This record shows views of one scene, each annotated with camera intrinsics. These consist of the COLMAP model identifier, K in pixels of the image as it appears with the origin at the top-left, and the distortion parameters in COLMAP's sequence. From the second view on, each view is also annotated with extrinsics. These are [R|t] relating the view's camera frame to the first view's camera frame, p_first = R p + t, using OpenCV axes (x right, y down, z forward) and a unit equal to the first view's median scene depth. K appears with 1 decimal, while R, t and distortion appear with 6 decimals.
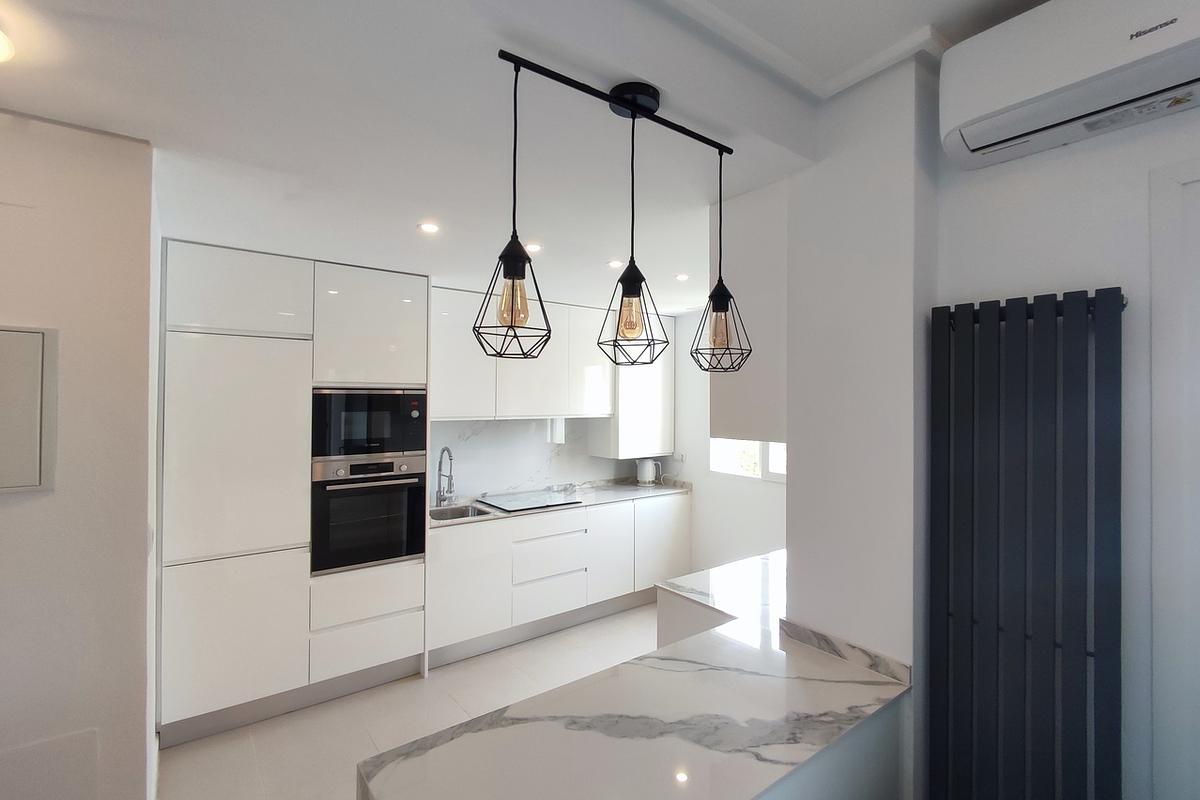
lens RADIAL K [[548.3, 0, 607.5], [0, 548.3, 394.5], [0, 0, 1]] dist [-0.004442, -0.000692]
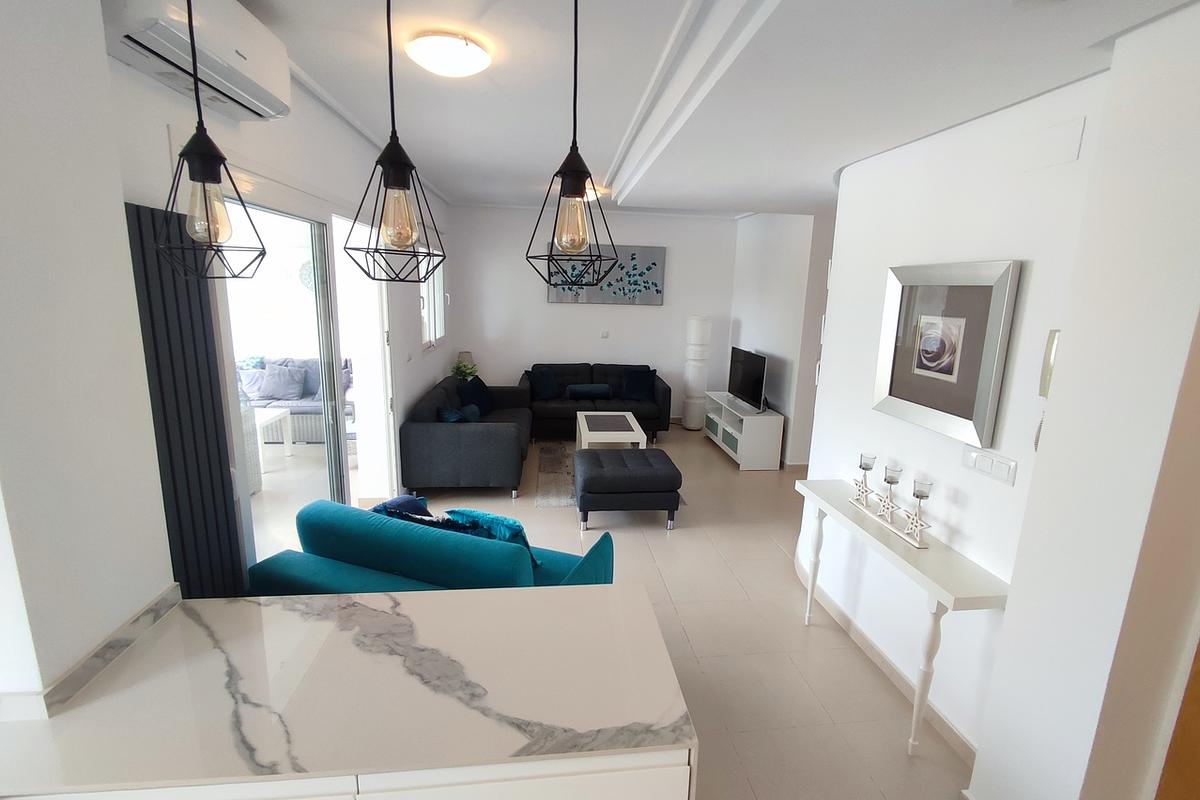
lens RADIAL K [[548.3, 0, 607.5], [0, 548.3, 394.5], [0, 0, 1]] dist [-0.004442, -0.000692]
pose [[-0.856930, -0.131246, 0.498443, -0.281177], [-0.036910, 0.980180, 0.194638, -0.027352], [-0.514110, 0.148394, -0.844790, 0.703137]]
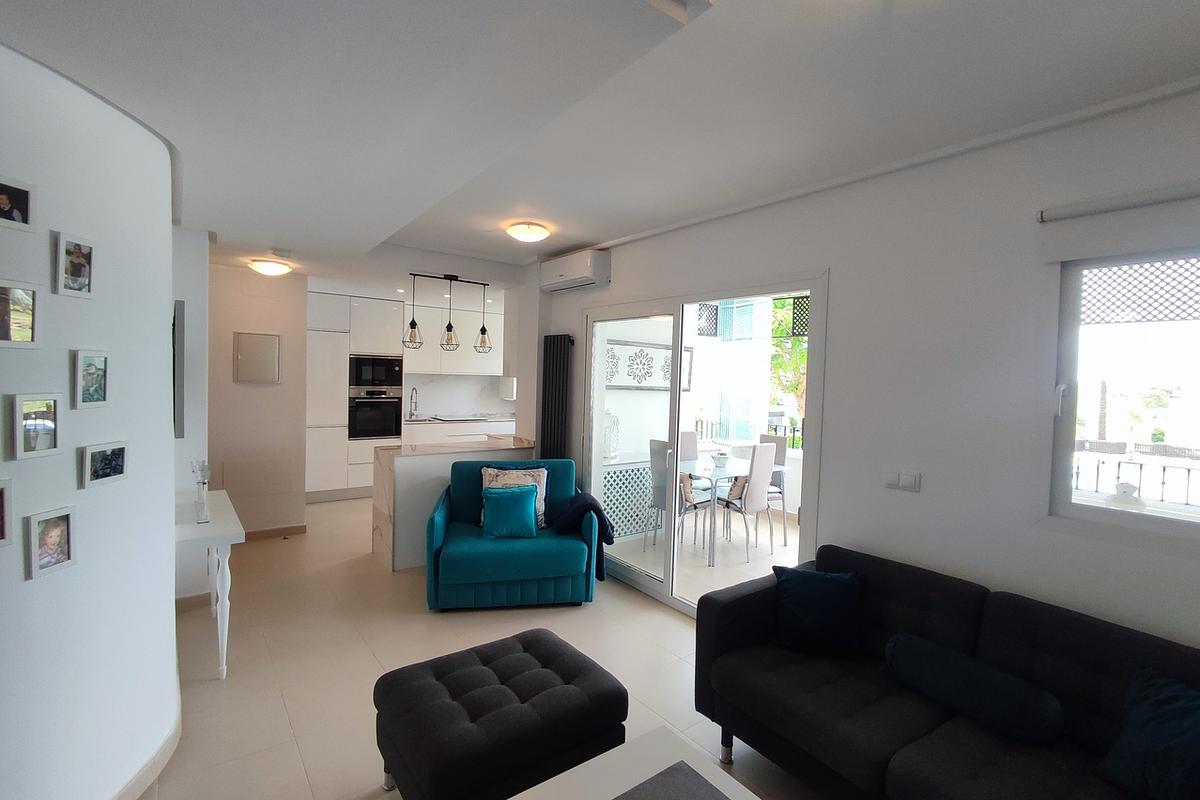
lens RADIAL K [[548.3, 0, 607.5], [0, 548.3, 394.5], [0, 0, 1]] dist [-0.004442, -0.000692]
pose [[0.999605, 0.028035, -0.002053, 0.512245], [-0.027911, 0.998555, 0.045913, 0.017517], [0.003337, -0.045838, 0.998943, -1.215504]]
